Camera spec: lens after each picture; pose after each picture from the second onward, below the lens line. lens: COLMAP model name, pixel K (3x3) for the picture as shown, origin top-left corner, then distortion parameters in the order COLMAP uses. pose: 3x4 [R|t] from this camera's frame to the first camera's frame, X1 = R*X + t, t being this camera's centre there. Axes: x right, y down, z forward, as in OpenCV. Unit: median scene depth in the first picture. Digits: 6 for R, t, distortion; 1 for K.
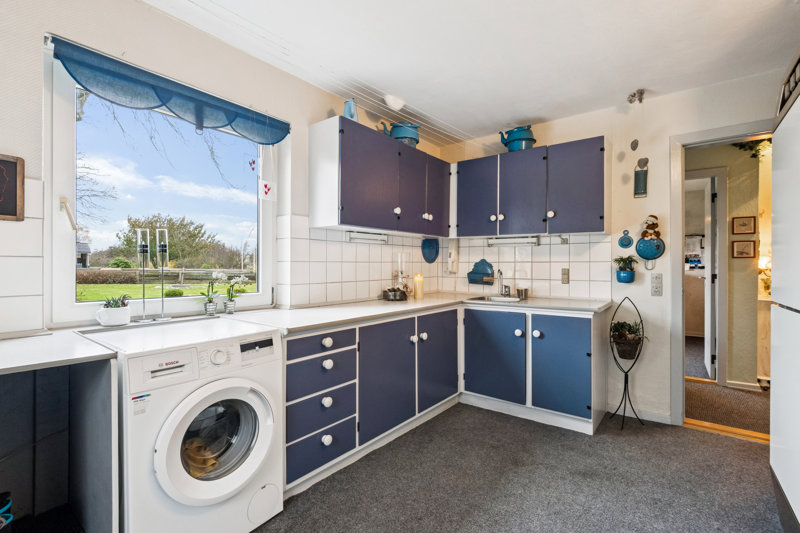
lens RADIAL K [[367.8, 0, 398.0], [0, 367.8, 266.5], [0, 0, 1]] dist [0.001355, -0.000104]
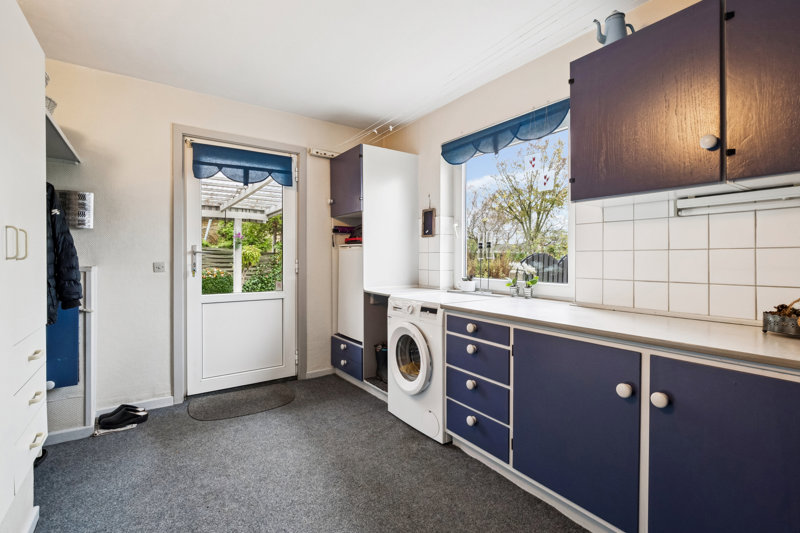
lens RADIAL K [[367.8, 0, 398.2], [0, 367.8, 260.3], [0, 0, 1]] dist [0.001355, -0.000104]
pose [[-0.305419, 0.003136, -0.952213, 0.791623], [-0.007120, 0.999959, 0.005577, 0.006958], [0.952192, 0.008483, -0.305384, 1.013972]]
